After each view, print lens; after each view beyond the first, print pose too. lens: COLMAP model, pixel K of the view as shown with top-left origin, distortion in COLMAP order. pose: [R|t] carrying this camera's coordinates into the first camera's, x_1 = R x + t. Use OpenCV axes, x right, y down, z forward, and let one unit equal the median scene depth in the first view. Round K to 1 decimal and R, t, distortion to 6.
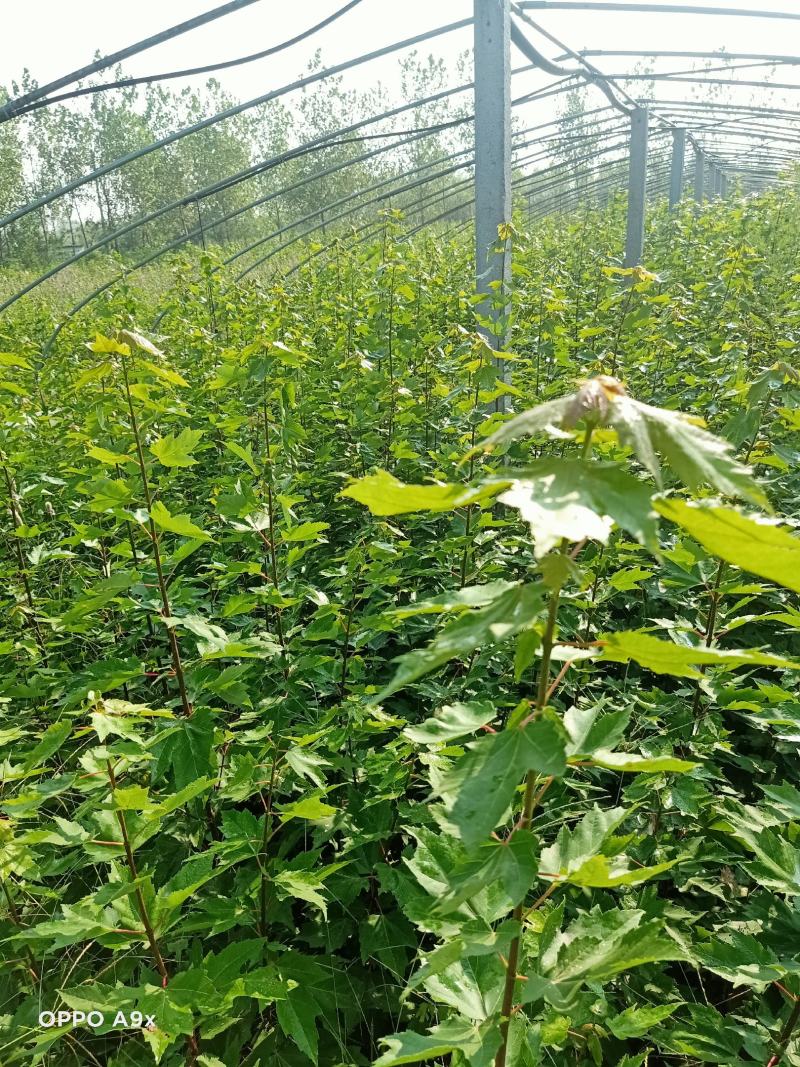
lens RADIAL K [[781.6, 0, 401.5], [0, 781.6, 534.0], [0, 0, 1]] dist [0.015559, -0.023859]
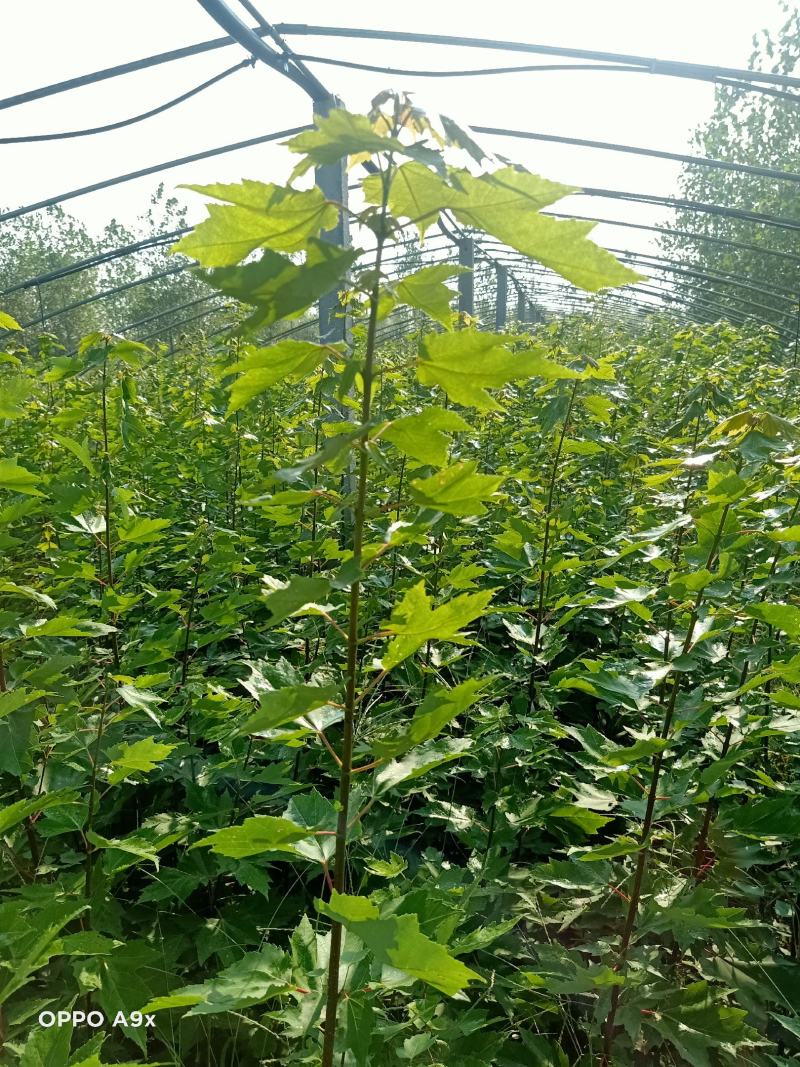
lens RADIAL K [[781.6, 0, 405.8], [0, 781.6, 529.6], [0, 0, 1]] dist [0.015559, -0.023859]
pose [[0.980811, -0.000755, 0.194961, 0.007126], [0.030239, 0.988480, -0.148302, 0.151472], [-0.192603, 0.151352, 0.969534, -0.014271]]
